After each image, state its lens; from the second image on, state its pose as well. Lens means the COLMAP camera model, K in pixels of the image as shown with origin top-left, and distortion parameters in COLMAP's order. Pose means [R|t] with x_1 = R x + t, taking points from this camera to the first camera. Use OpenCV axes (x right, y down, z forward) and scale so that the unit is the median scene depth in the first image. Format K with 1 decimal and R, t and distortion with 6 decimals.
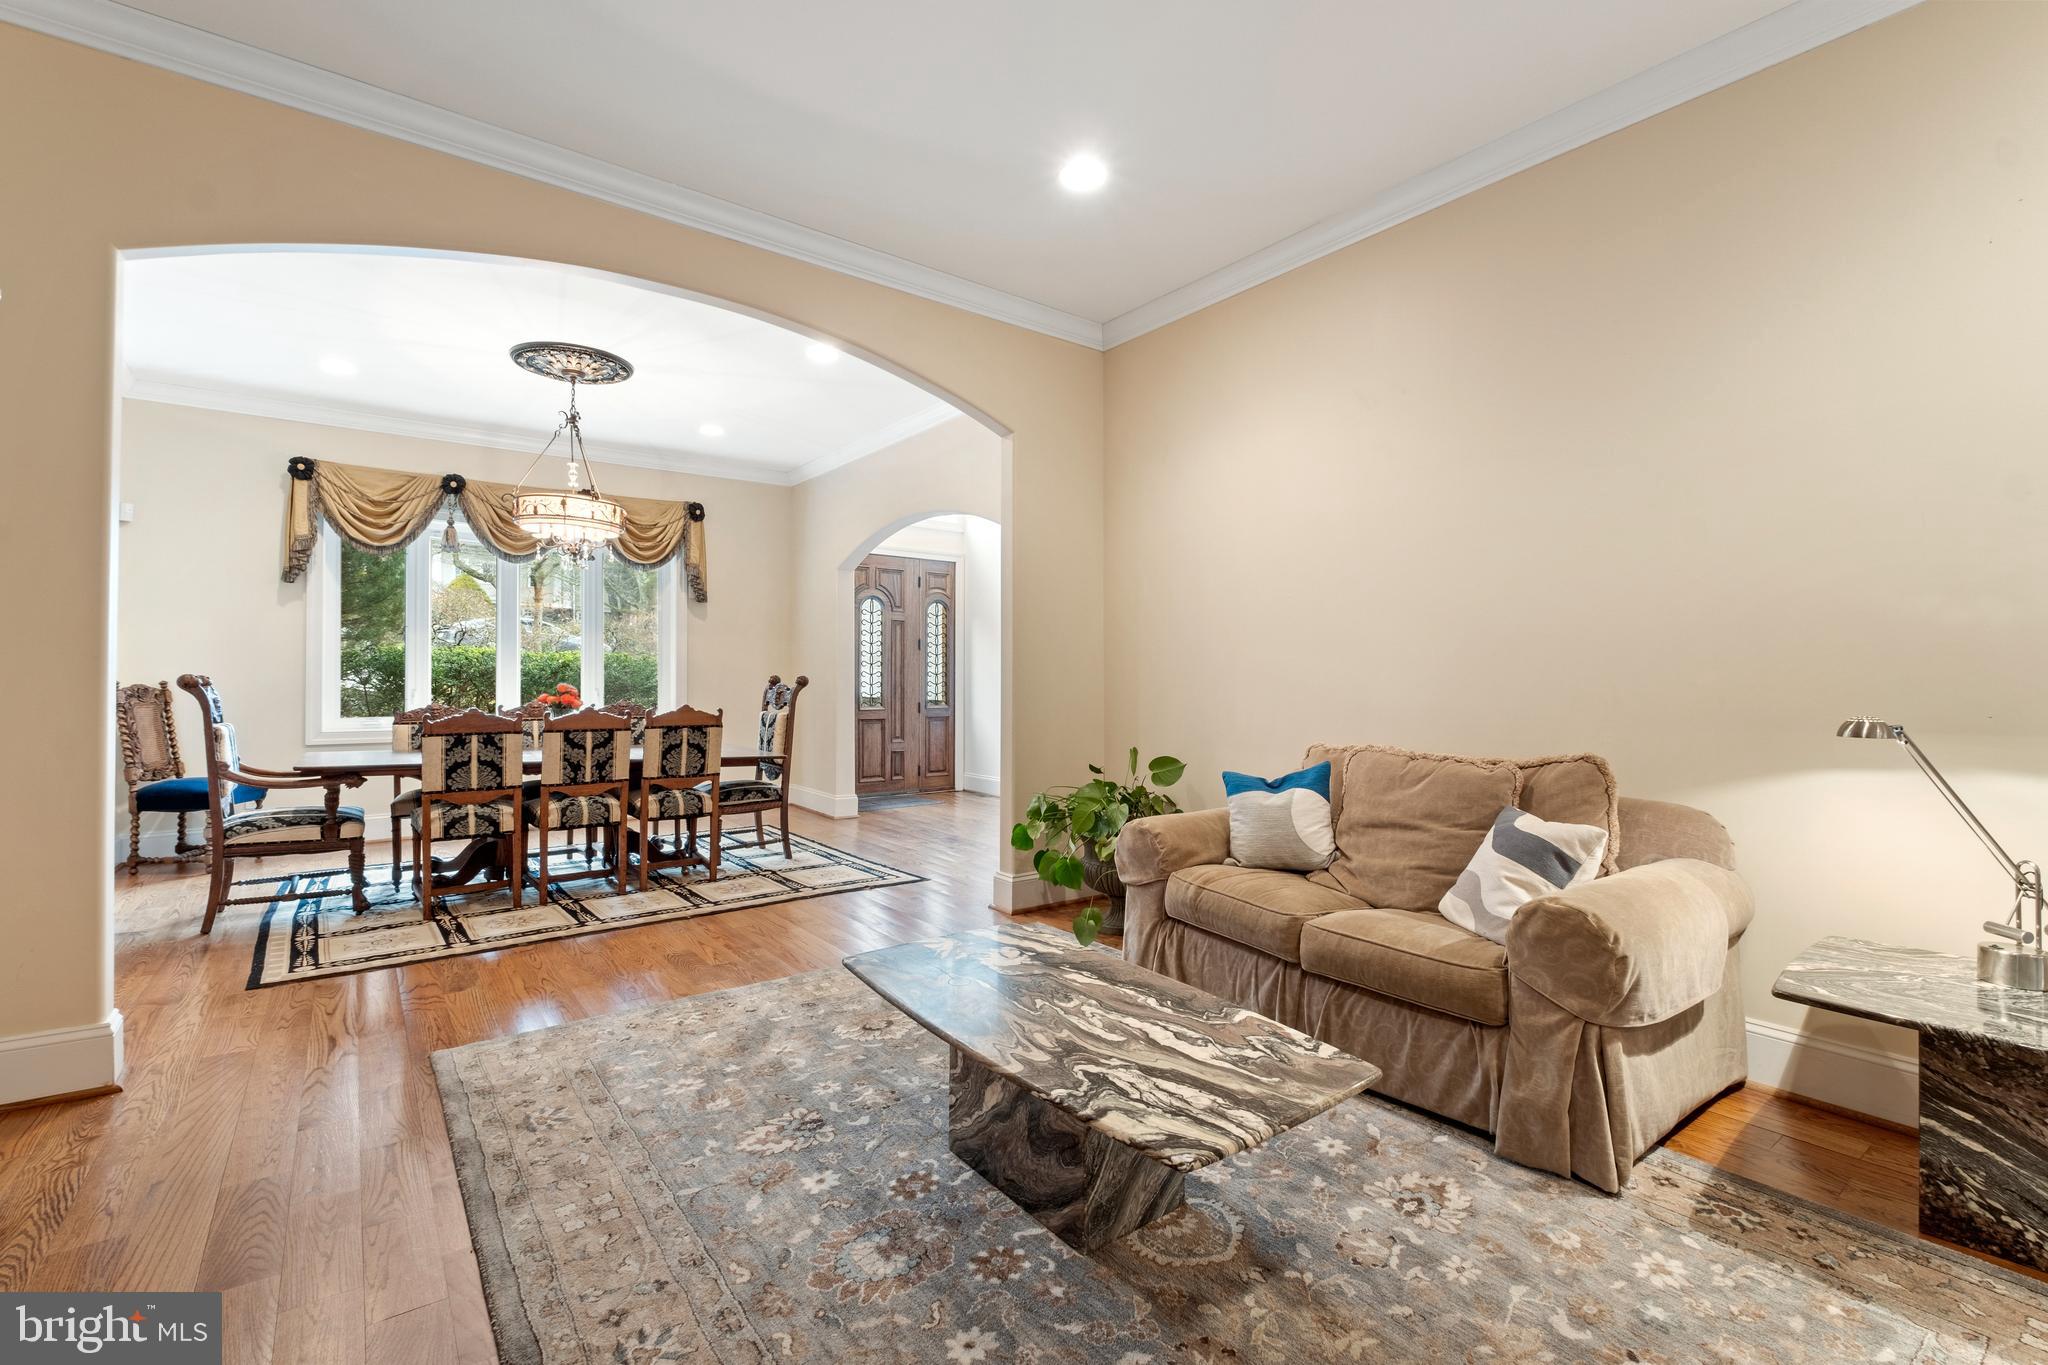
lens RADIAL K [[883.2, 0, 1023.5], [0, 883.2, 674.5], [0, 0, 1]] dist [0.000991, -0.000219]
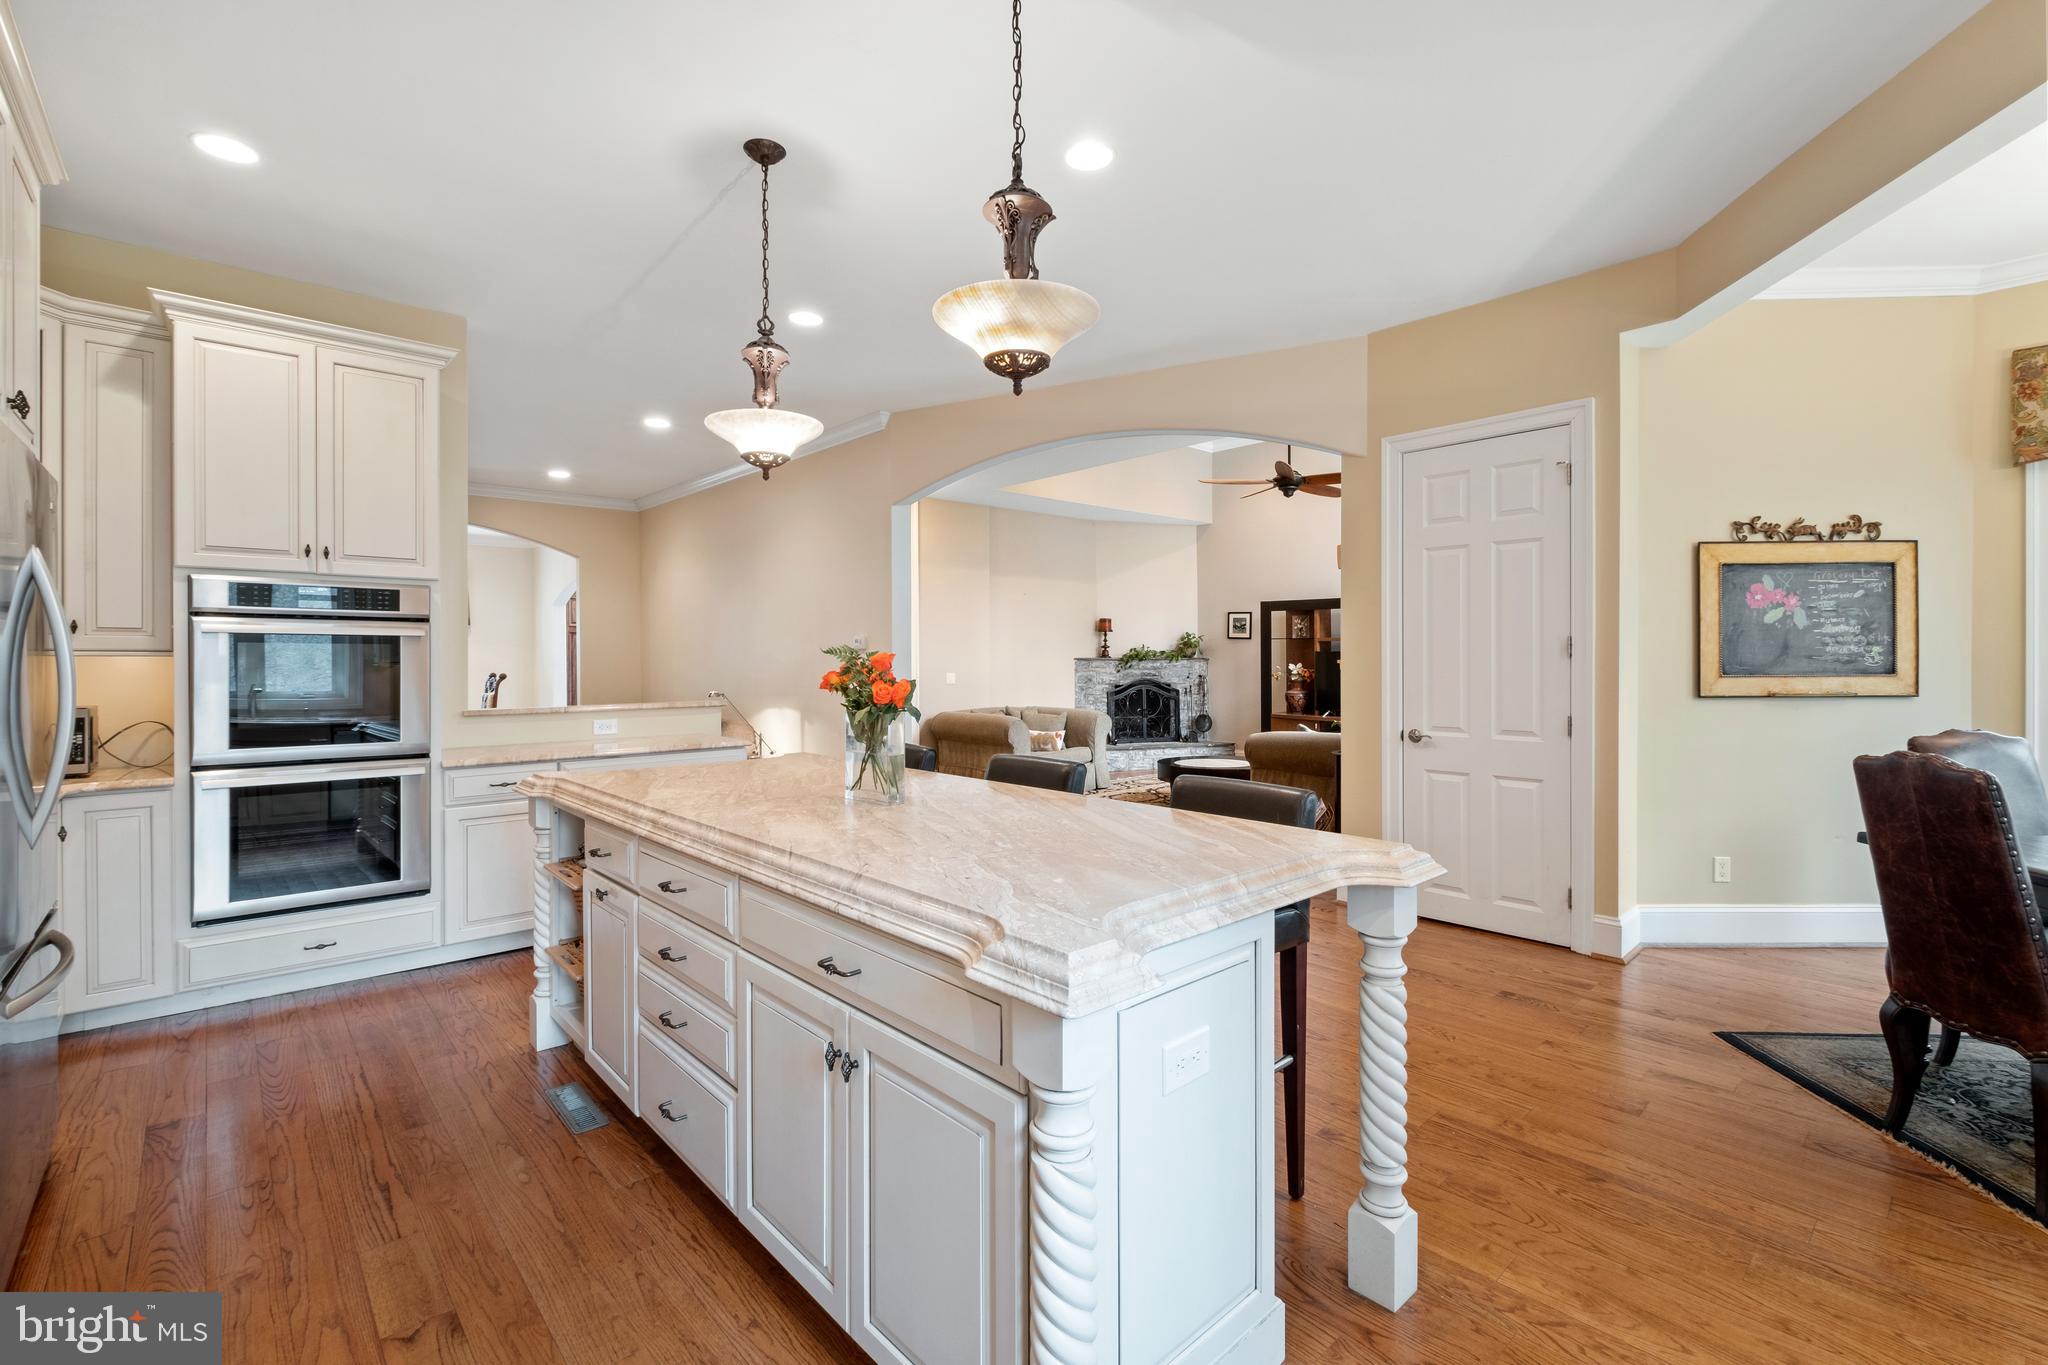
lens RADIAL K [[898.9, 0, 1022.5], [0, 898.9, 659.9], [0, 0, 1]] dist [0.002845, -0.004825]
pose [[0.995651, -0.007488, 0.092865, 1.656626], [0.006705, 0.999939, 0.008740, -0.090196], [-0.092925, -0.008079, 0.995640, -2.414808]]
